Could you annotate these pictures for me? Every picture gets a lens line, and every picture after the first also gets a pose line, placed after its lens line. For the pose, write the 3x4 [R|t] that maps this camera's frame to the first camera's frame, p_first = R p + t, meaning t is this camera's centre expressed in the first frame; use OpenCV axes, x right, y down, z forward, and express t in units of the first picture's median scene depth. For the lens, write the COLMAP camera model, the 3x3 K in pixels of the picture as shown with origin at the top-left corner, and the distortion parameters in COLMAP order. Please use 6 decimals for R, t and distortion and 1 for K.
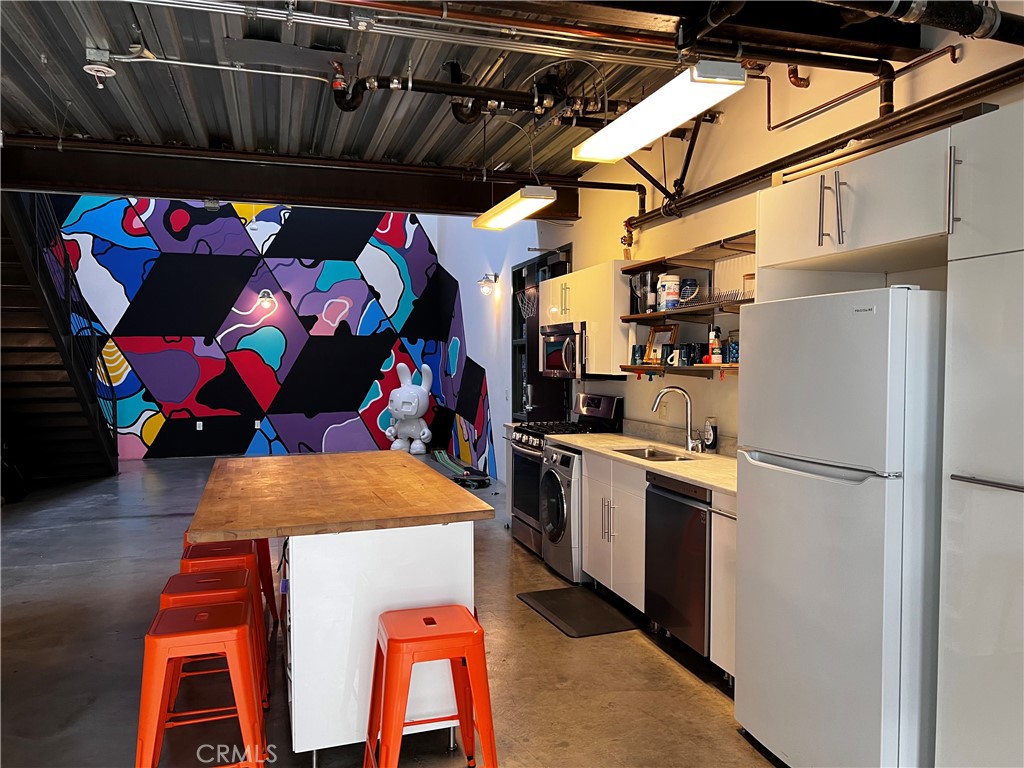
lens RADIAL K [[768.4, 0, 508.2], [0, 768.4, 389.9], [0, 0, 1]] dist [0.059699, -0.068924]
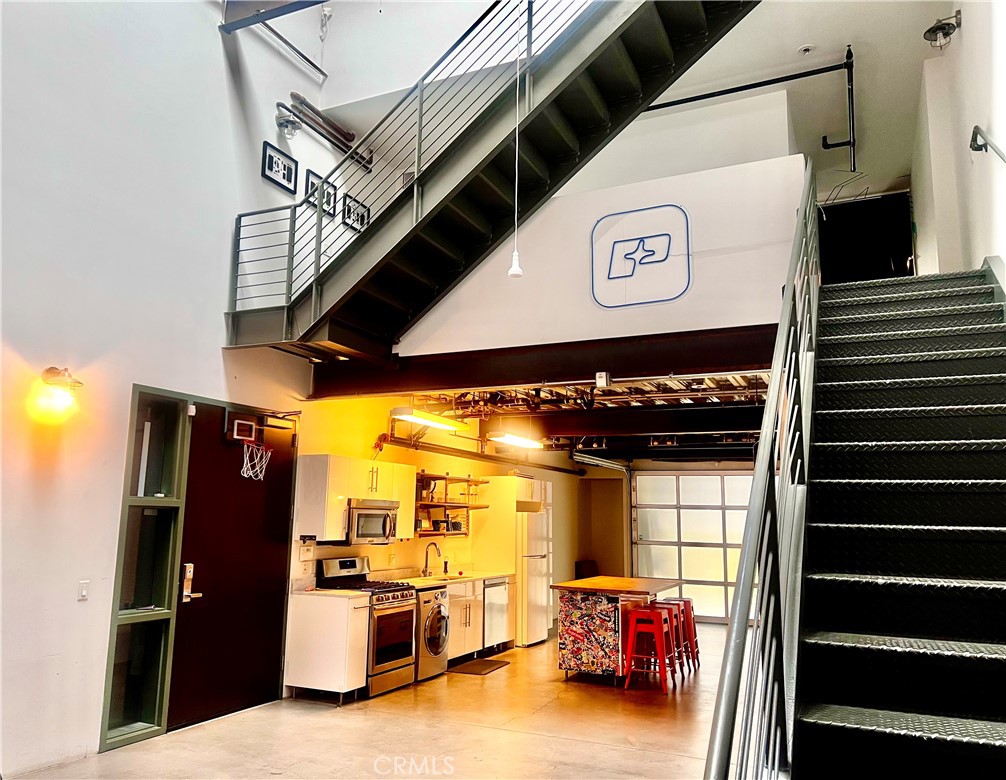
lens RADIAL K [[783.9, 0, 497.8], [0, 783.9, 387.3], [0, 0, 1]] dist [0.074929, 0.001638]
pose [[-0.741732, 0.107213, 0.662072, -1.261244], [0.015796, 0.989659, -0.142564, -0.107043], [-0.670510, -0.095286, -0.735756, 2.413349]]
